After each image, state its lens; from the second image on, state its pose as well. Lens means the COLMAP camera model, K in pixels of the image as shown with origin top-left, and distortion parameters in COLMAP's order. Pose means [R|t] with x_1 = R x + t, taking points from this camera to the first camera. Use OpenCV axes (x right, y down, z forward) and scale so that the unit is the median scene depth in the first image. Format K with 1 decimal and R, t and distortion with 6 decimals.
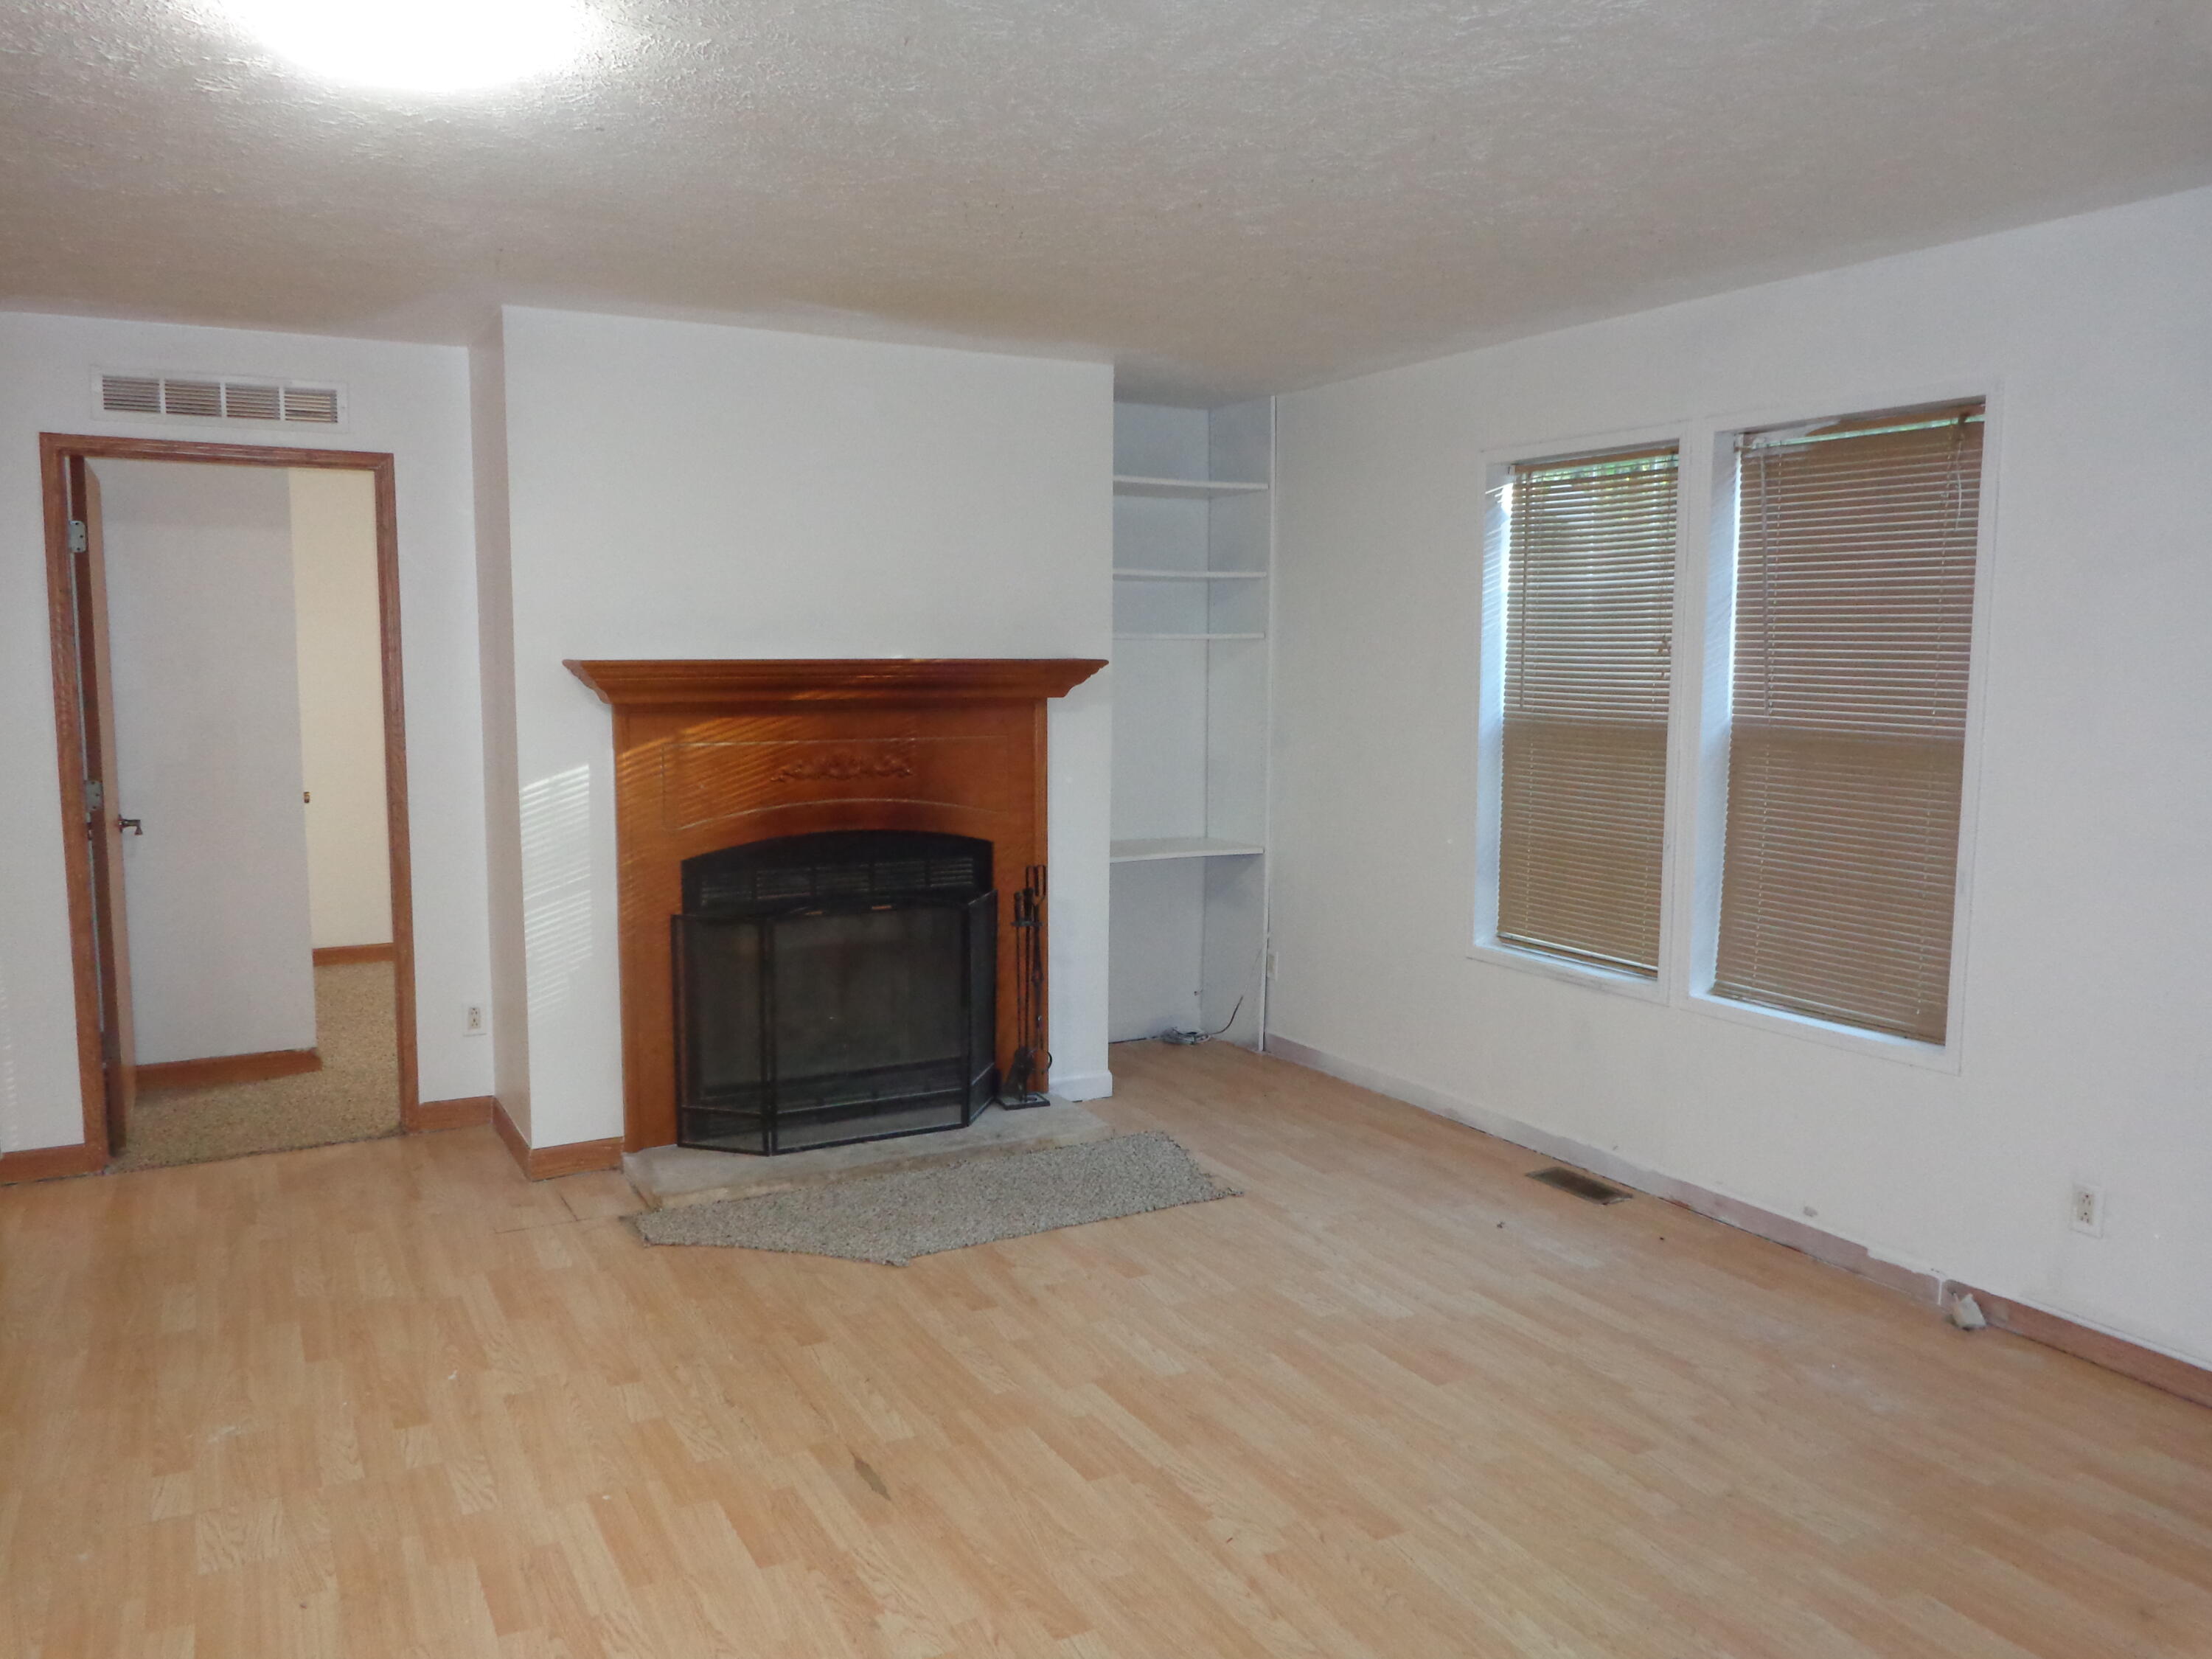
lens RADIAL K [[1640.7, 0, 1090.6], [0, 1640.7, 840.7], [0, 0, 1]] dist [-0.012722, 0.005686]
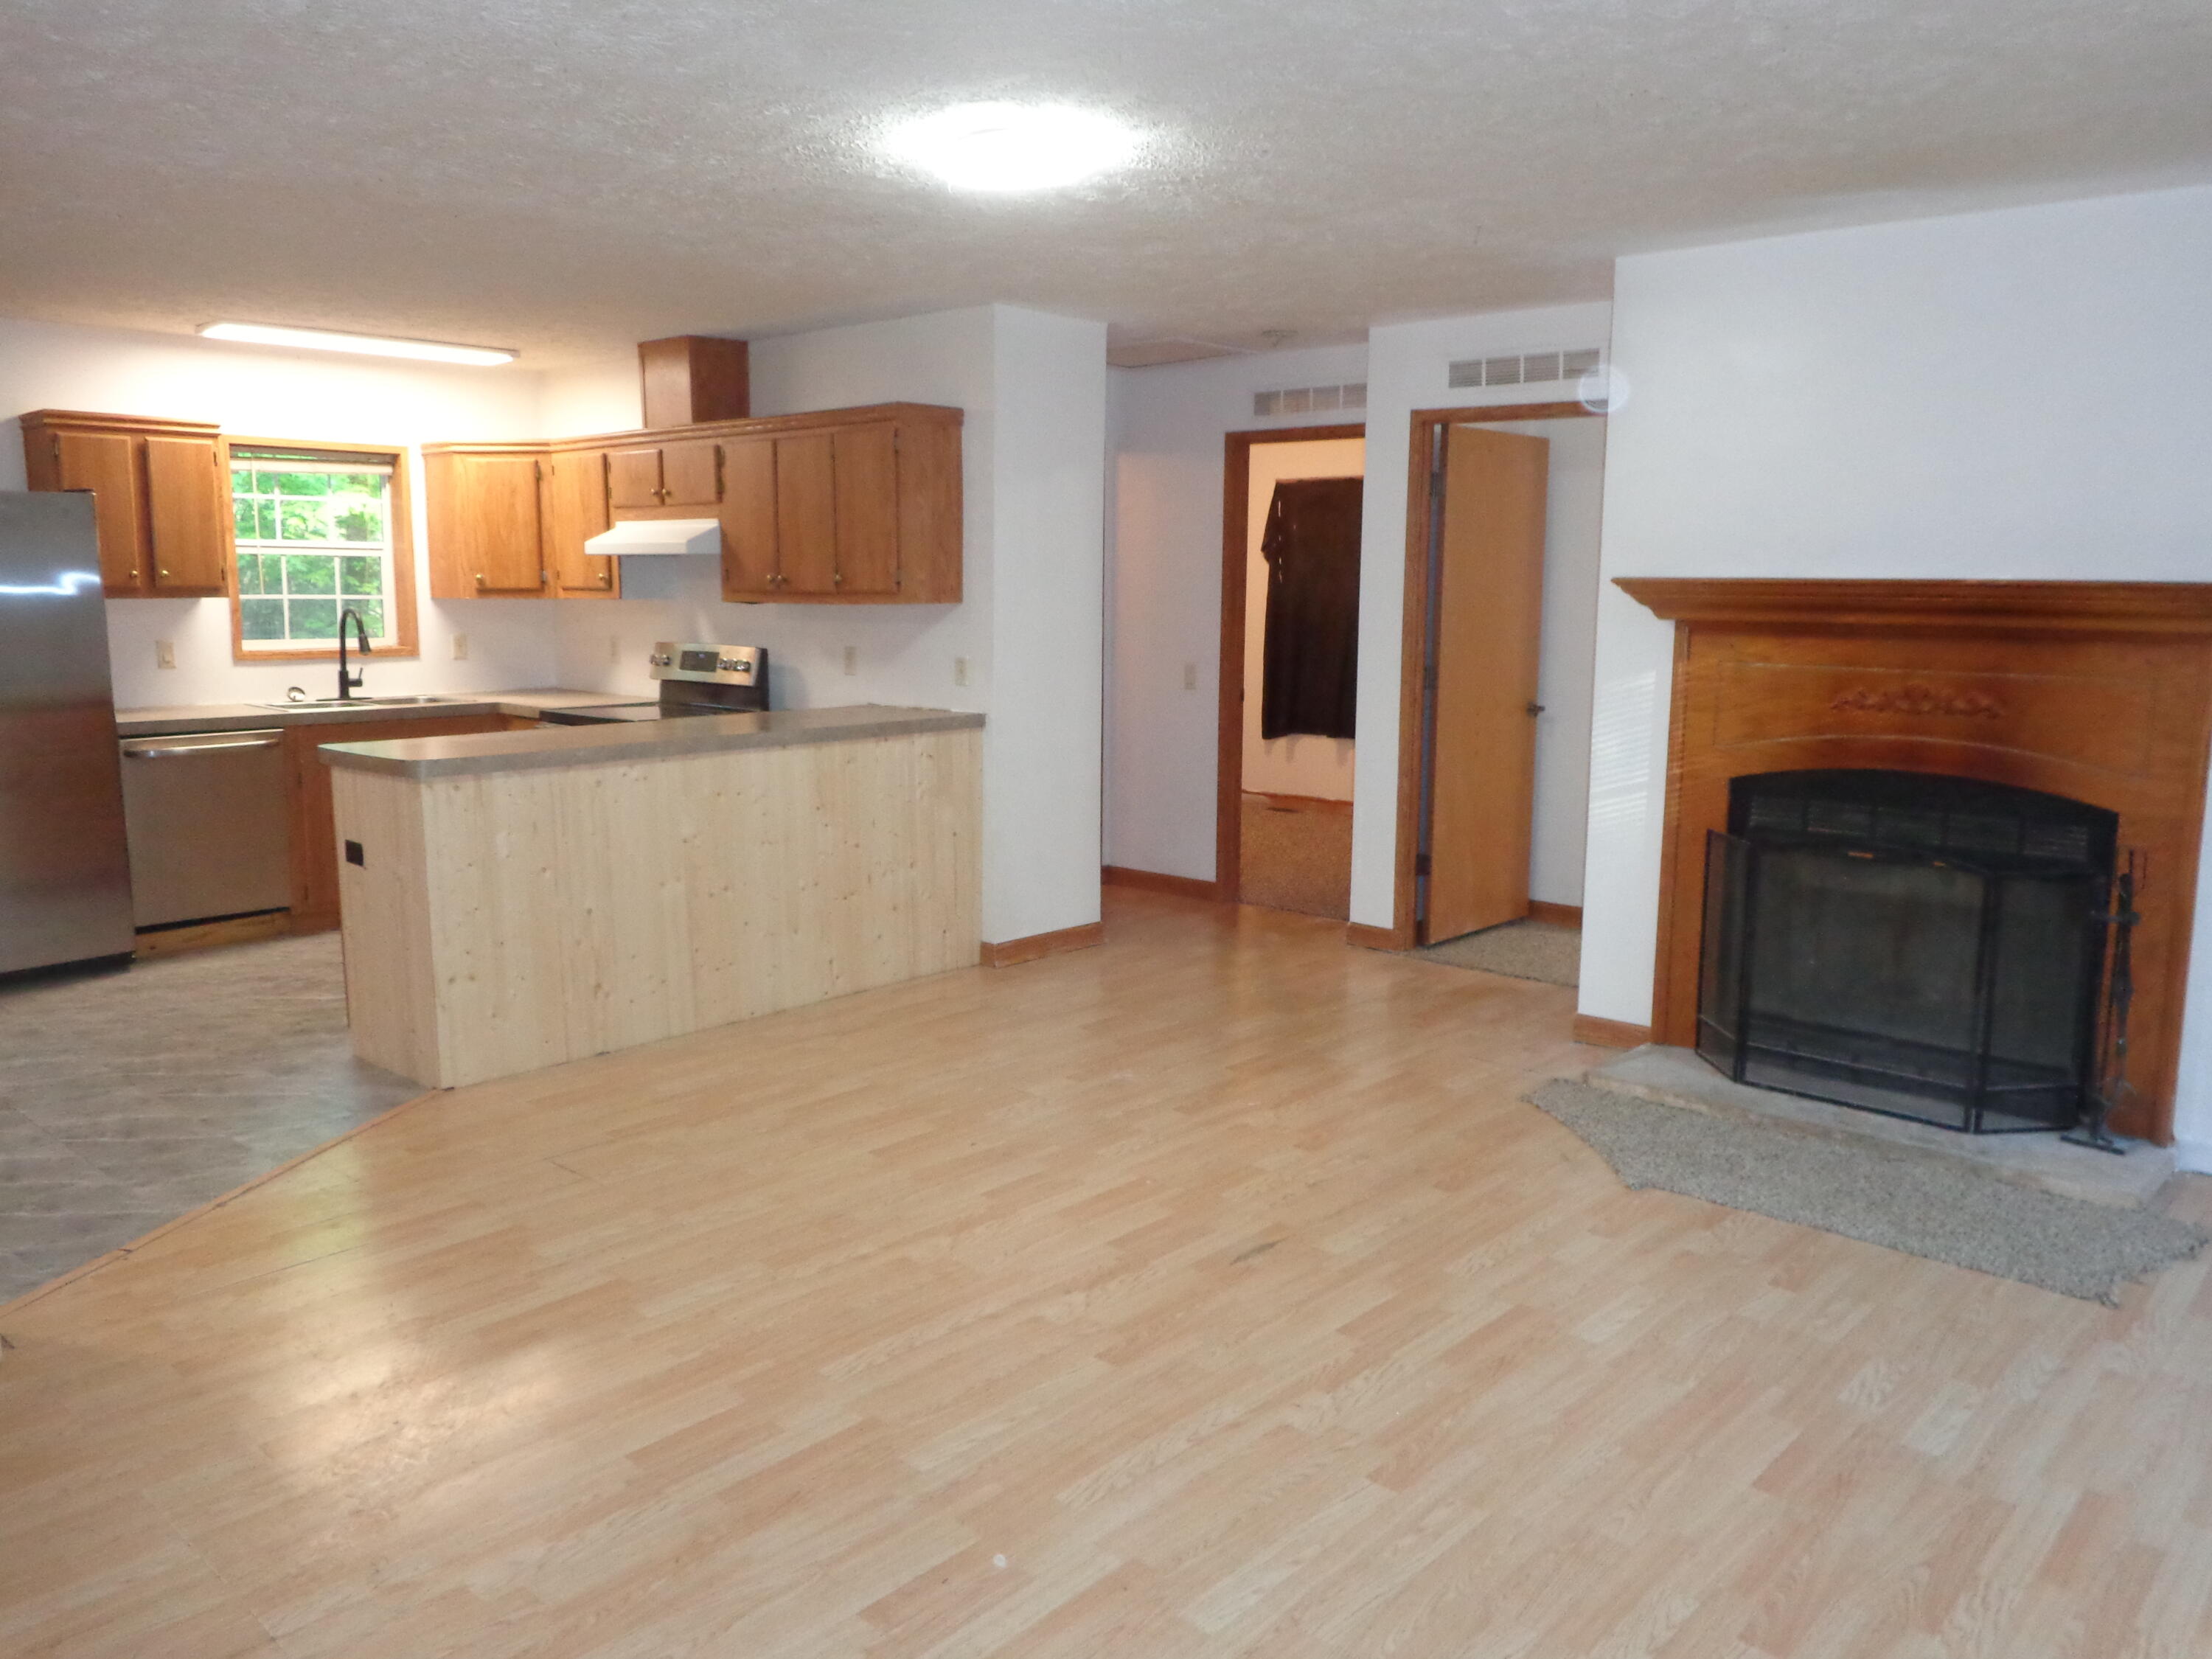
lens RADIAL K [[1640.7, 0, 1105.8], [0, 1640.7, 811.9], [0, 0, 1]] dist [-0.012722, 0.005686]
pose [[0.332159, 0.137509, -0.933146, 0.591876], [-0.120883, 0.987364, 0.102470, -0.024706], [0.935445, 0.078765, 0.344585, 0.301367]]
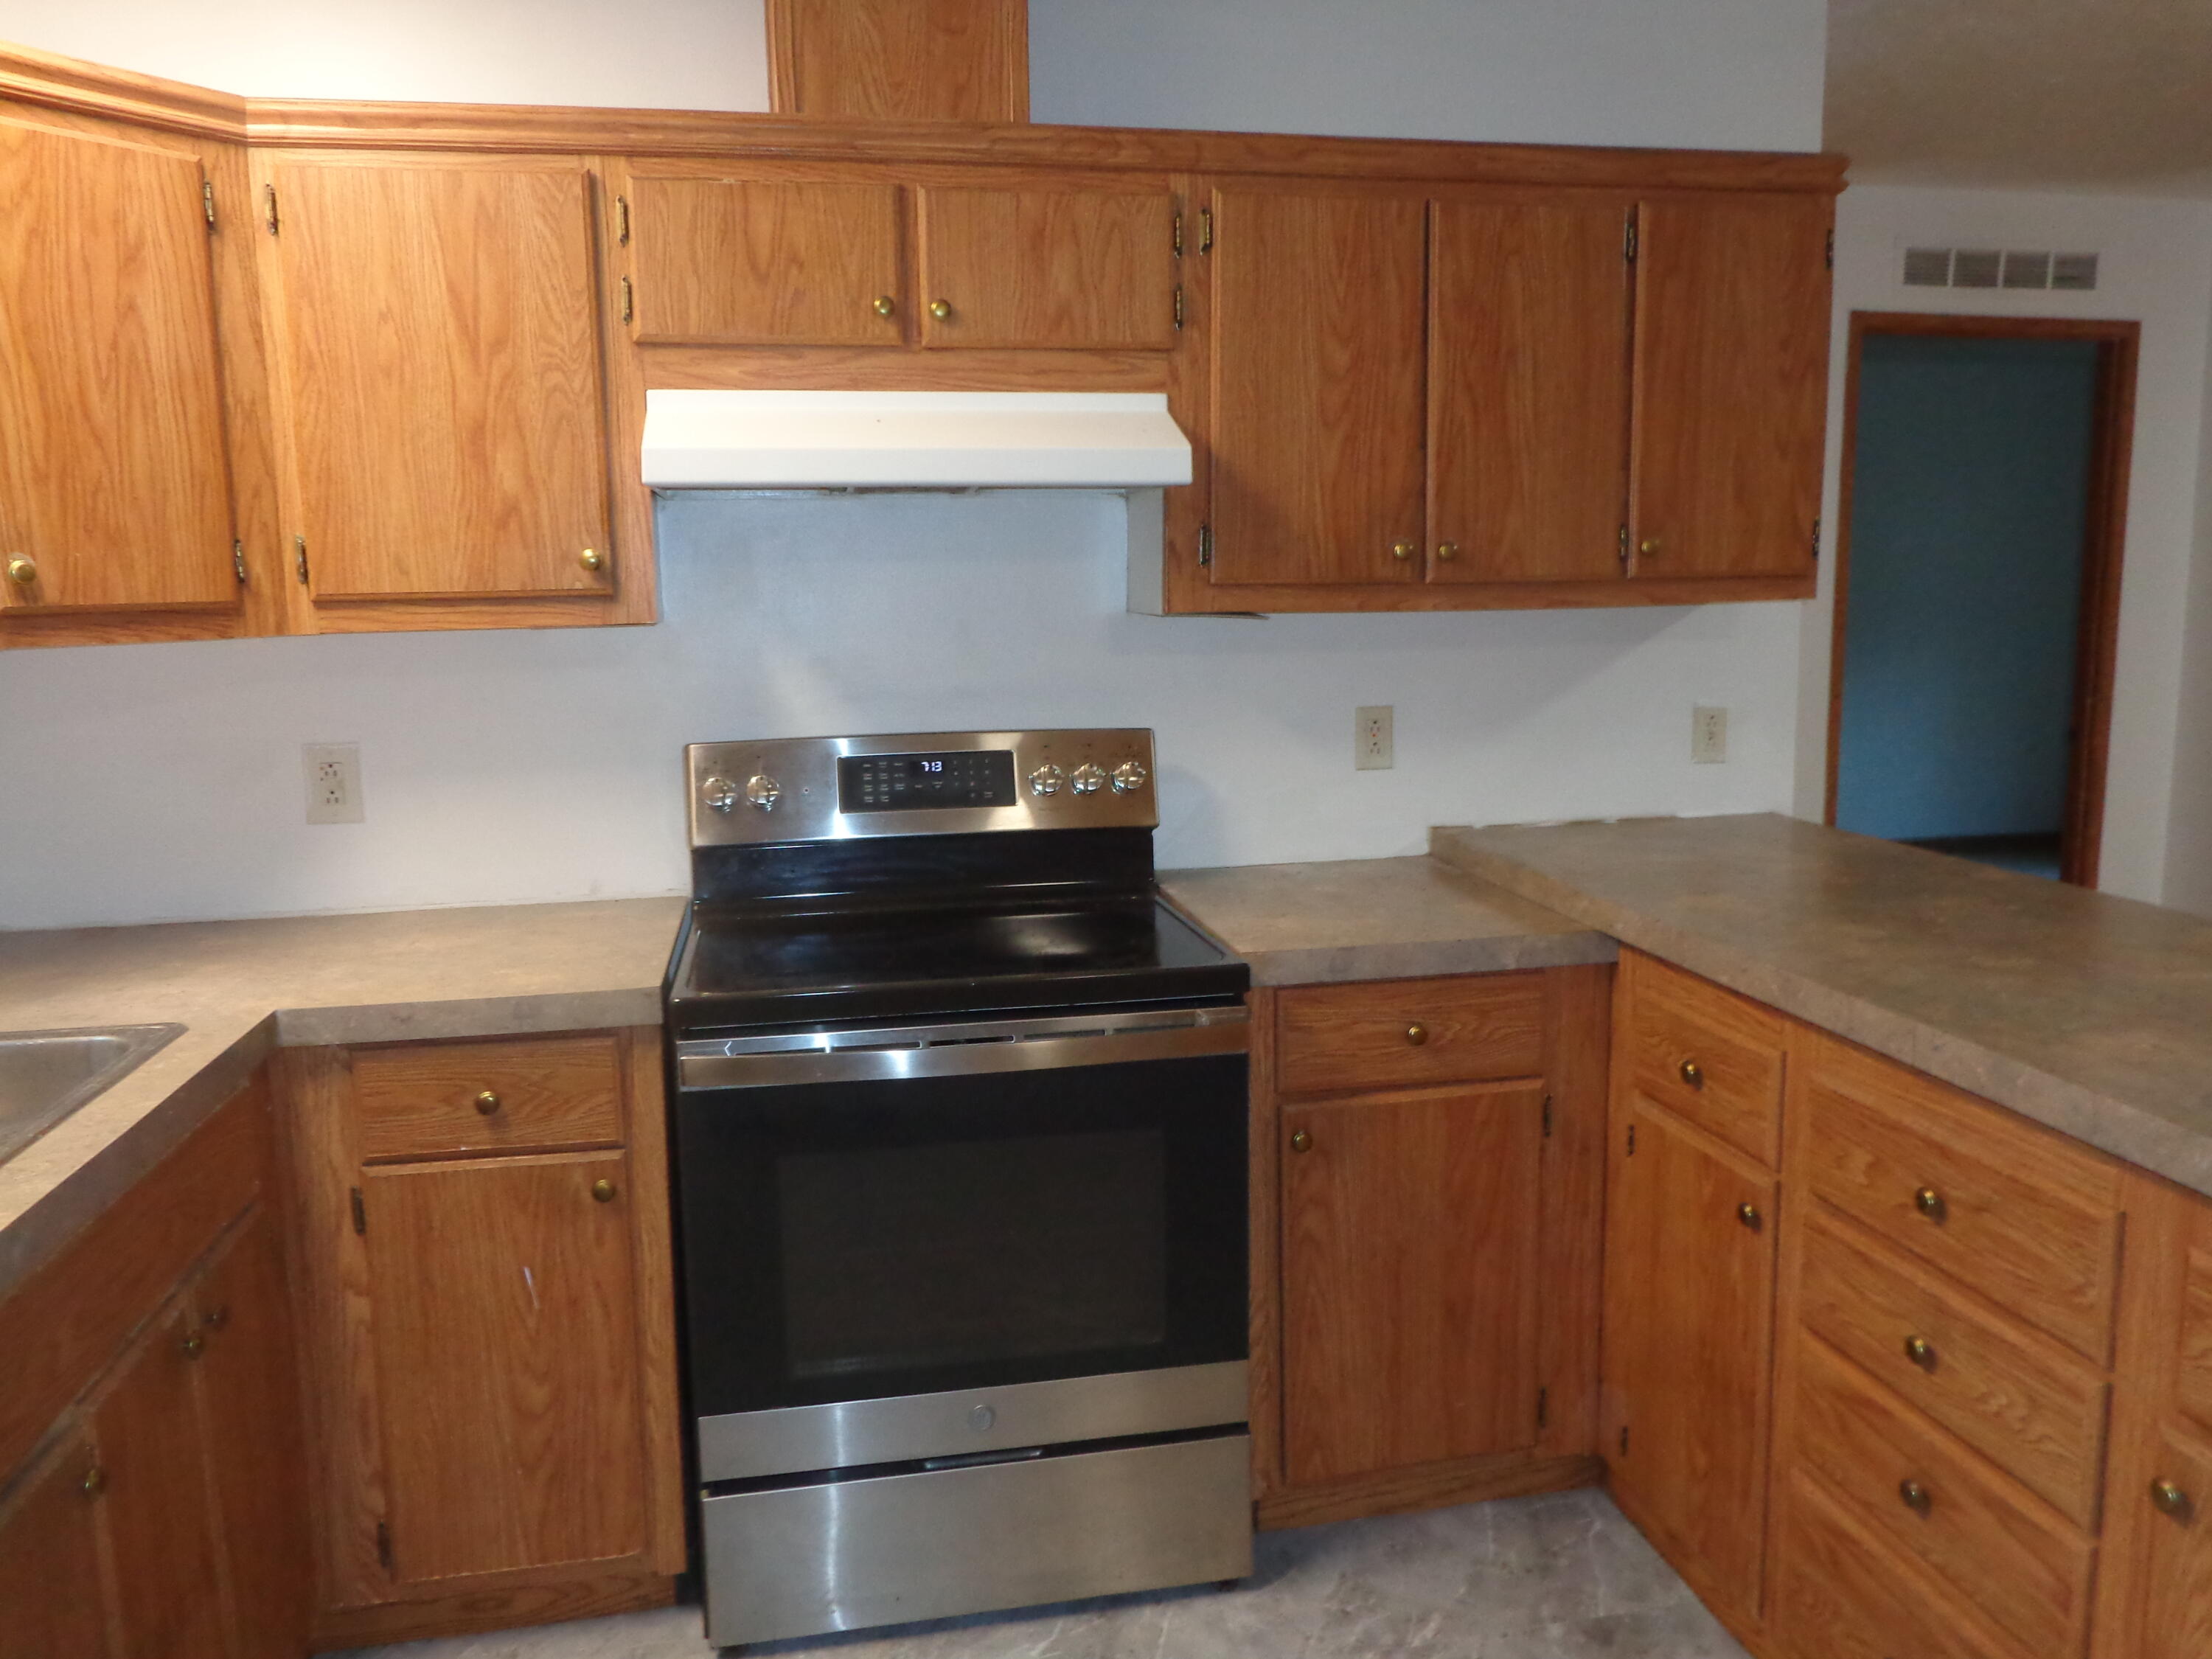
lens RADIAL K [[1640.7, 0, 1103.3], [0, 1640.7, 820.5], [0, 0, 1]] dist [-0.012722, 0.005686]
pose [[0.953664, 0.031379, -0.299231, -0.748346], [-0.023812, 0.999299, 0.028902, 0.034277], [0.299928, -0.020437, 0.953743, -0.062632]]
